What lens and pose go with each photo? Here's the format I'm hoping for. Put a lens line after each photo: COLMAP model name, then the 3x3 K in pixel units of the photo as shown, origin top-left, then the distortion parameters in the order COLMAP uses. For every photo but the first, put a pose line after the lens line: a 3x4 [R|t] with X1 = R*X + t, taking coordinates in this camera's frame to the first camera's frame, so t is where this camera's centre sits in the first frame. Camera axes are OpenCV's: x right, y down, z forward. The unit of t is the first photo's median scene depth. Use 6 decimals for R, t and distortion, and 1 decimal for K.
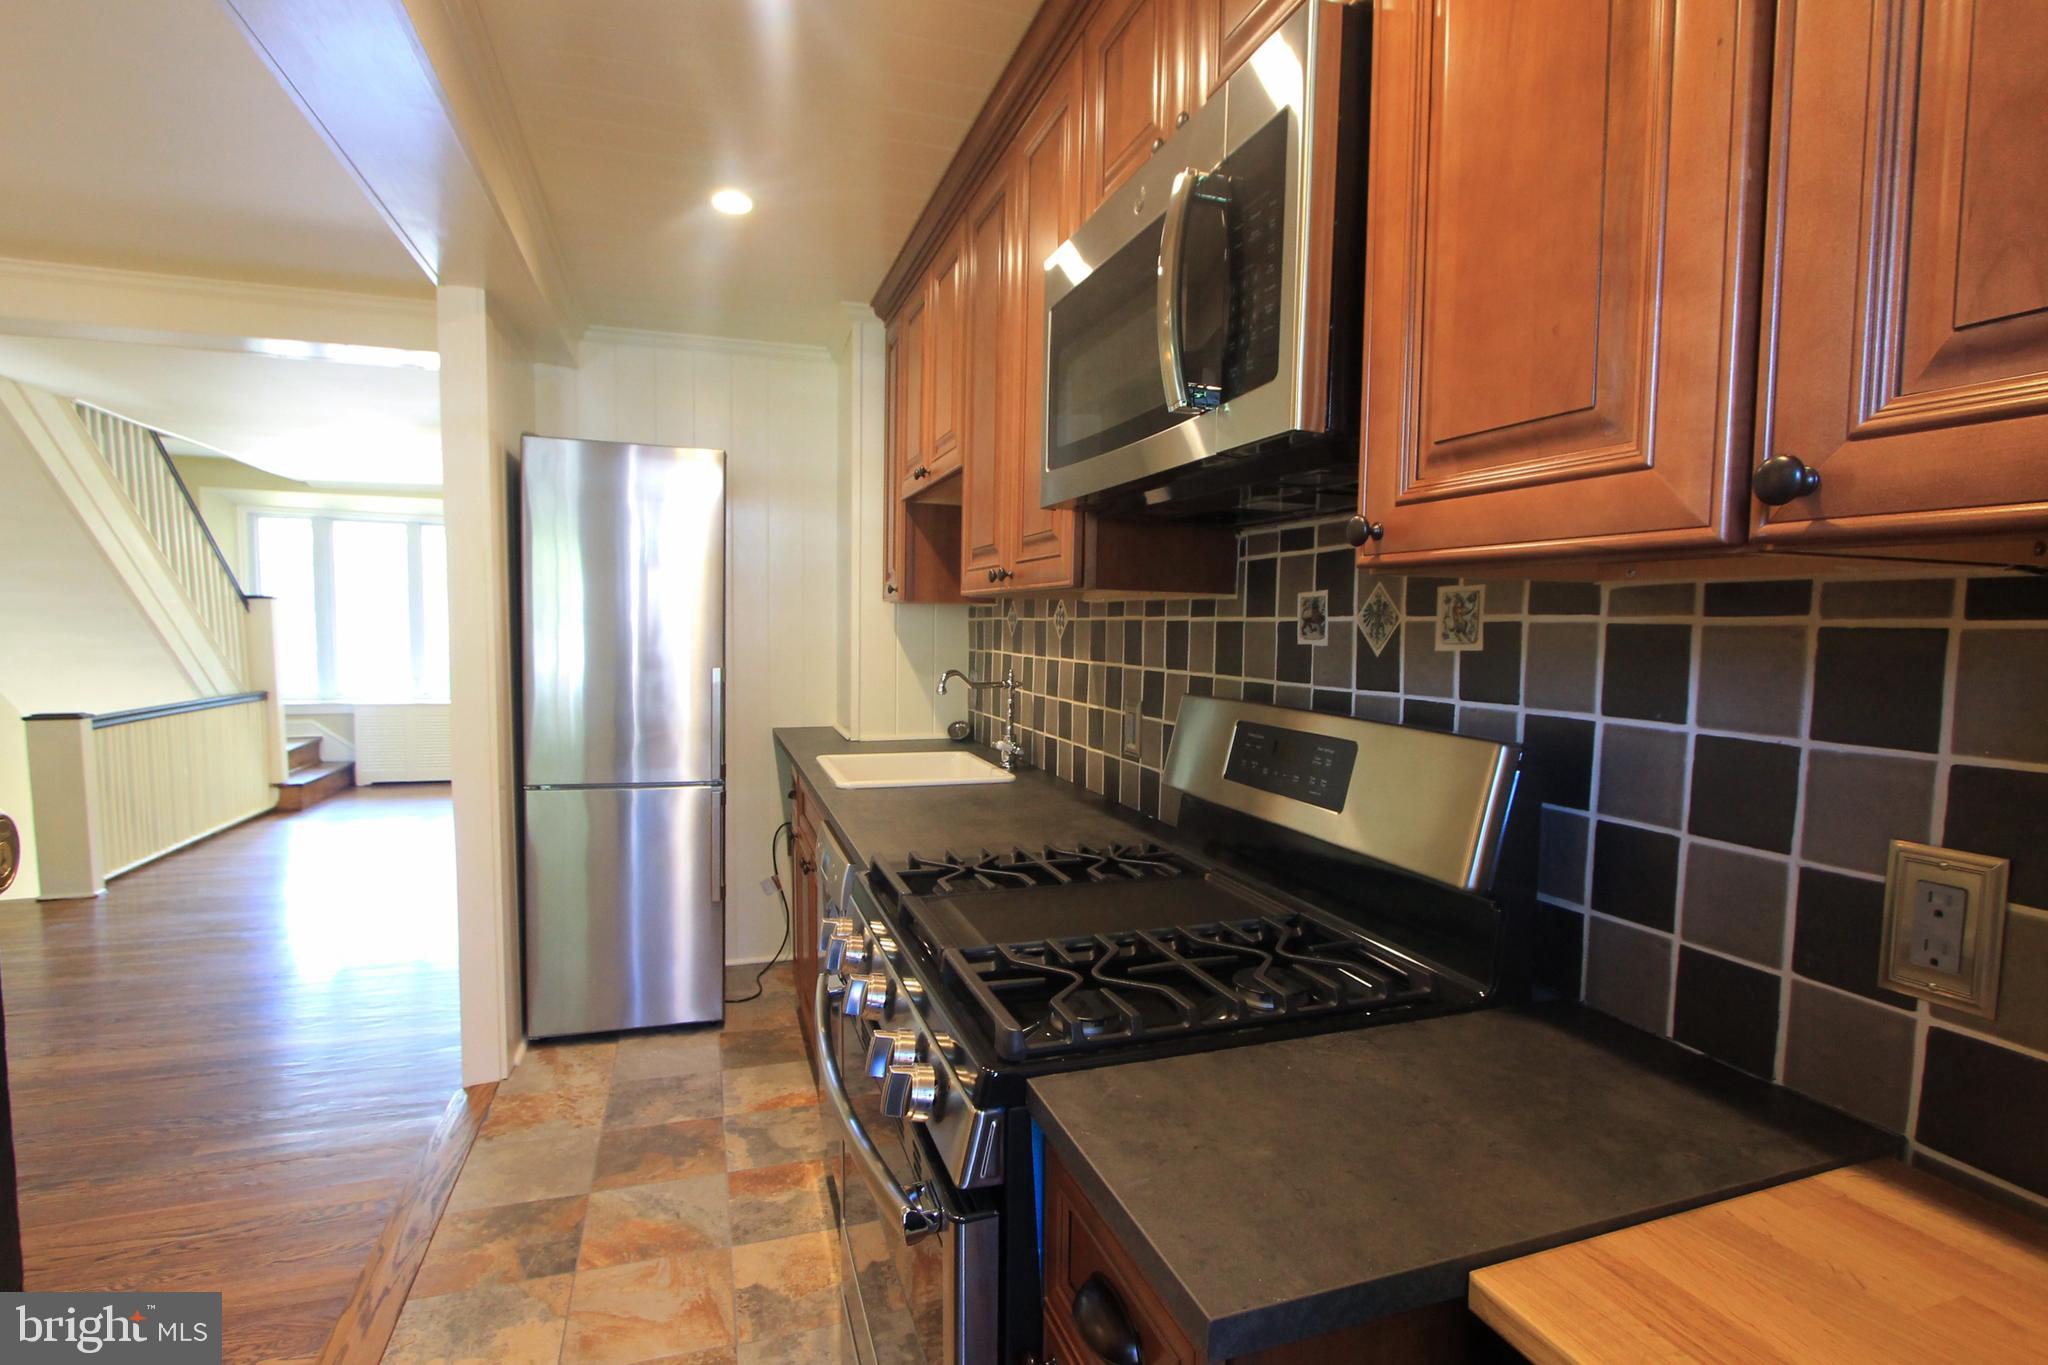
lens RADIAL K [[1016.1, 0, 1038.5], [0, 1016.1, 700.0], [0, 0, 1]] dist [-0.012715, 0.002096]
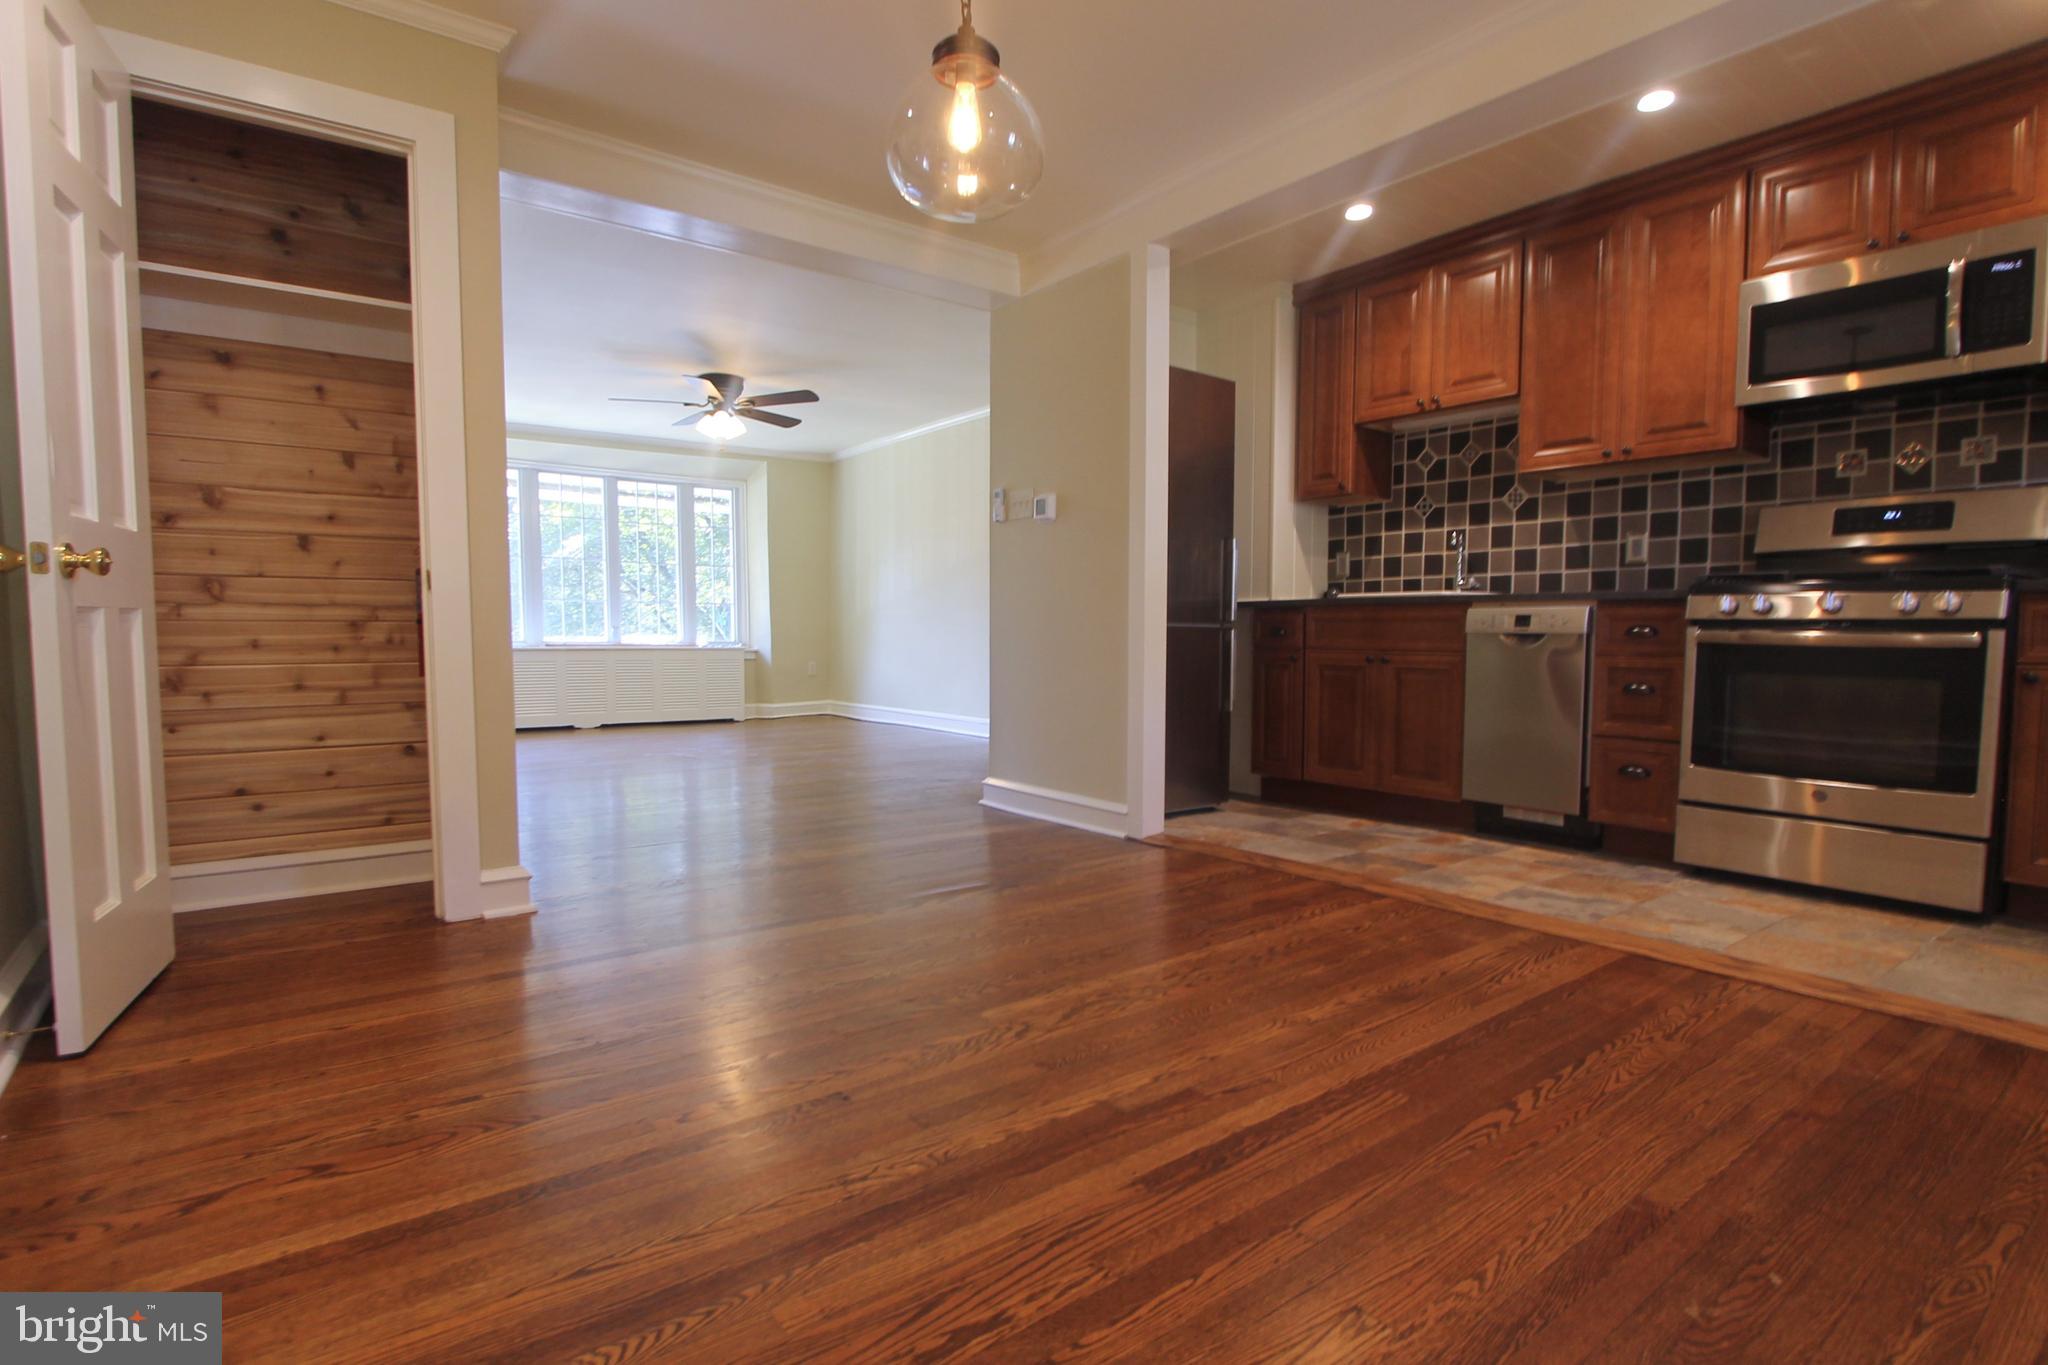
lens RADIAL K [[1016.1, 0, 1050.3], [0, 1016.1, 702.2], [0, 0, 1]] dist [-0.012715, 0.002096]
pose [[0.943546, -0.036005, 0.329277, -0.997183], [0.036817, 0.999315, 0.003772, 0.171816], [-0.329188, 0.008564, 0.944226, -0.214009]]
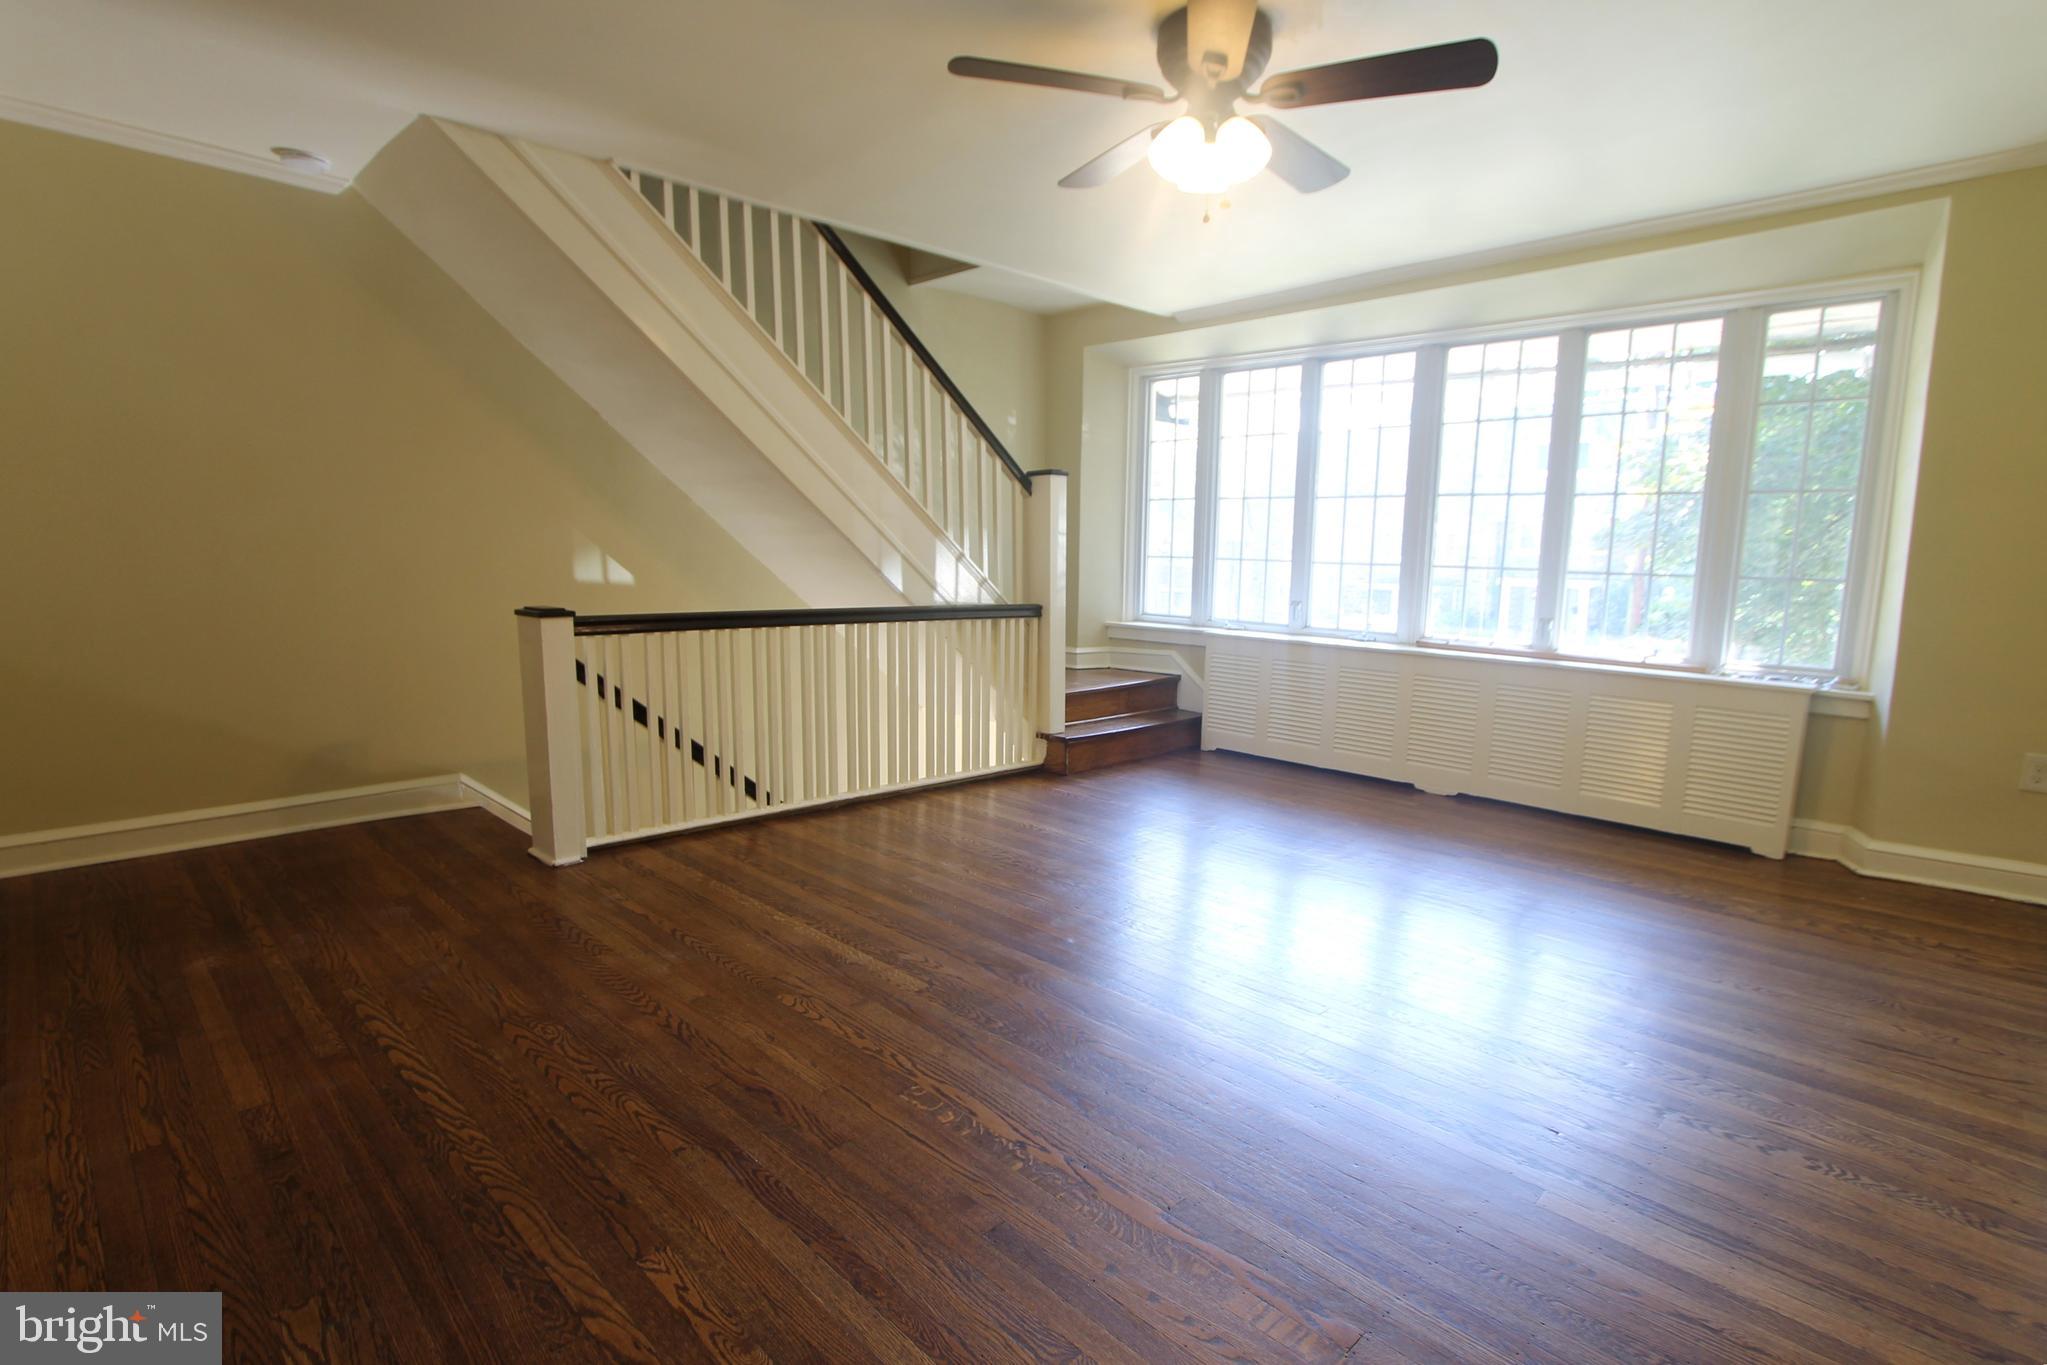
lens RADIAL K [[1015.6, 0, 1022.3], [0, 1015.6, 704.2], [0, 0, 1]] dist [-0.012715, 0.002096]
pose [[0.432766, 0.133687, -0.891539, -0.232092], [-0.080975, 0.990710, 0.109251, -0.035817], [0.897862, 0.024912, 0.439572, 1.393265]]
